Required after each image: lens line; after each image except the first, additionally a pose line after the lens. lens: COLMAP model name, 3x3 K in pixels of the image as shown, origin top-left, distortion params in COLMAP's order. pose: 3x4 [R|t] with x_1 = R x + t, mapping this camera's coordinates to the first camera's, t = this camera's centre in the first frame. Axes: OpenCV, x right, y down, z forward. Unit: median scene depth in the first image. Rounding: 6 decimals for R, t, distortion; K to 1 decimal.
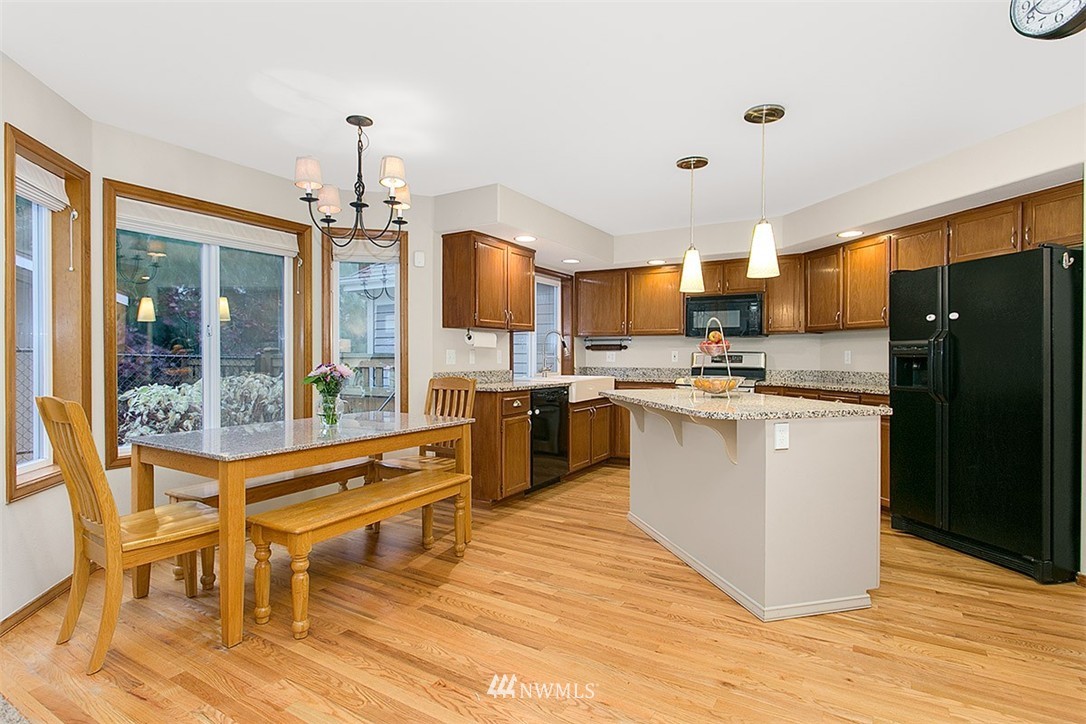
lens RADIAL K [[521.7, 0, 543.0], [0, 521.7, 362.0], [0, 0, 1]] dist [0.001040, 0.000274]
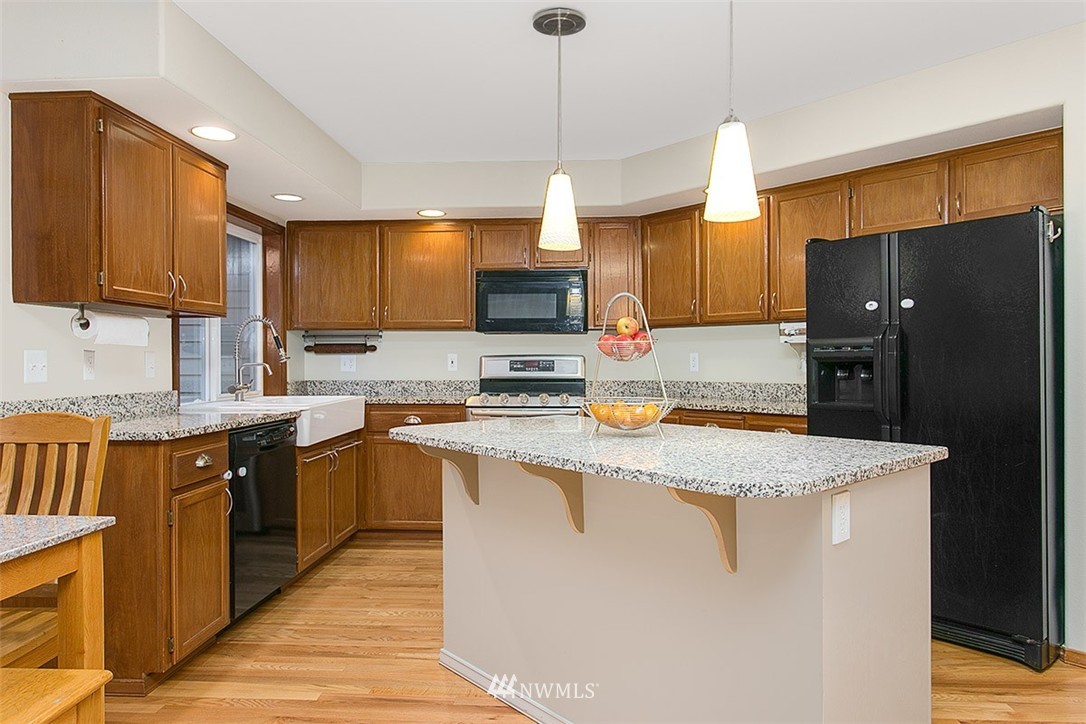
lens RADIAL K [[690.4, 0, 543.0], [0, 690.4, 362.0], [0, 0, 1]] dist [0.004168, 0.000635]
pose [[0.891310, -0.005867, 0.453356, -0.055771], [0.010675, 0.999911, -0.008047, -0.004219], [-0.453268, 0.012012, 0.891293, 0.261729]]
